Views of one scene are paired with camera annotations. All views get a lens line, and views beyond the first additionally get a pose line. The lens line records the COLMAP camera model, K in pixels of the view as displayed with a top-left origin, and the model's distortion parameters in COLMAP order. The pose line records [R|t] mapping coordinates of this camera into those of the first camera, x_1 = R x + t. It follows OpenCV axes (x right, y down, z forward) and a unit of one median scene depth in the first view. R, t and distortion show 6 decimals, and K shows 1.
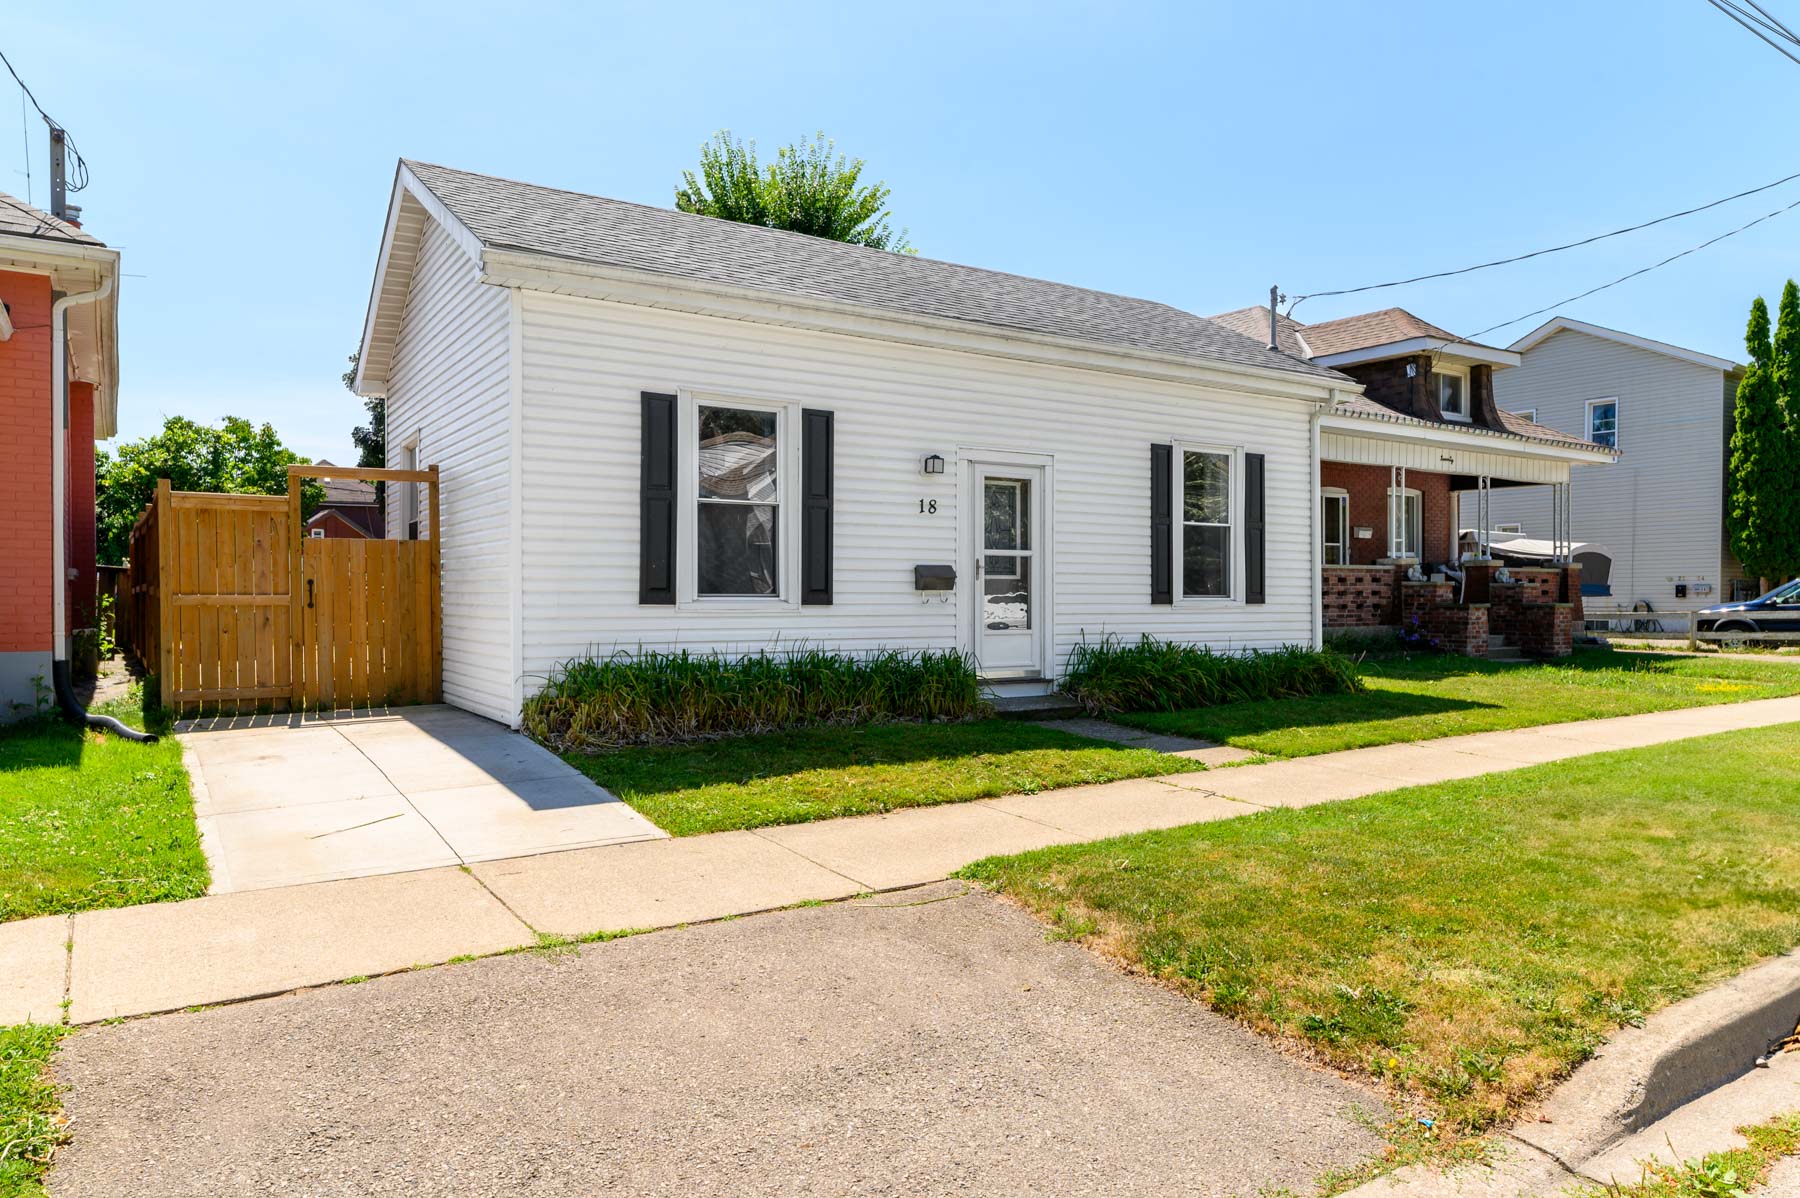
lens RADIAL K [[1160.8, 0, 900.0], [0, 1160.8, 599.0], [0, 0, 1]] dist [-0.065689, 0.000072]
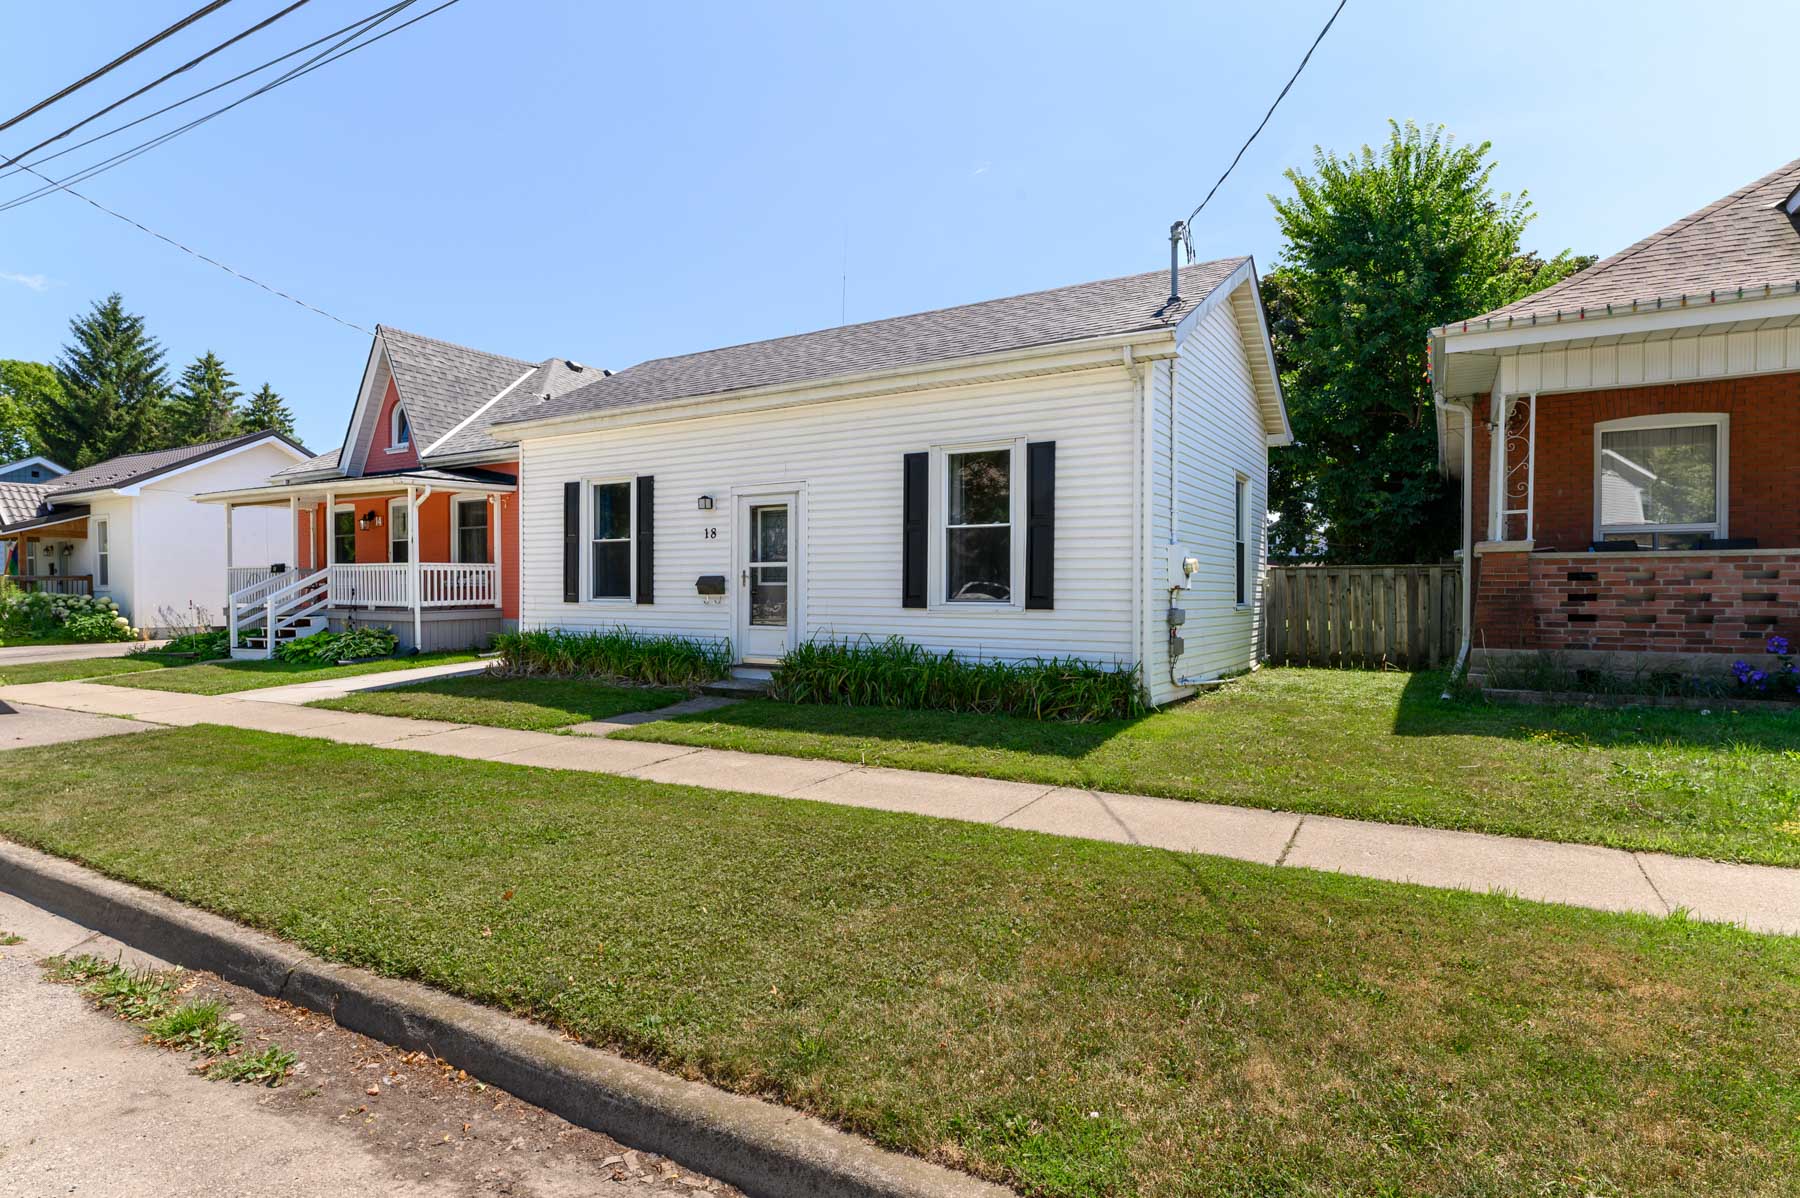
lens RADIAL K [[951.6, 0, 900.0], [0, 951.6, 599.0], [0, 0, 1]] dist [-0.000713, -0.000216]
pose [[0.447118, -0.000434, -0.894475, 1.055794], [-0.010581, 0.999927, -0.005774, 0.001882], [0.894412, 0.012046, 0.447081, 0.653922]]
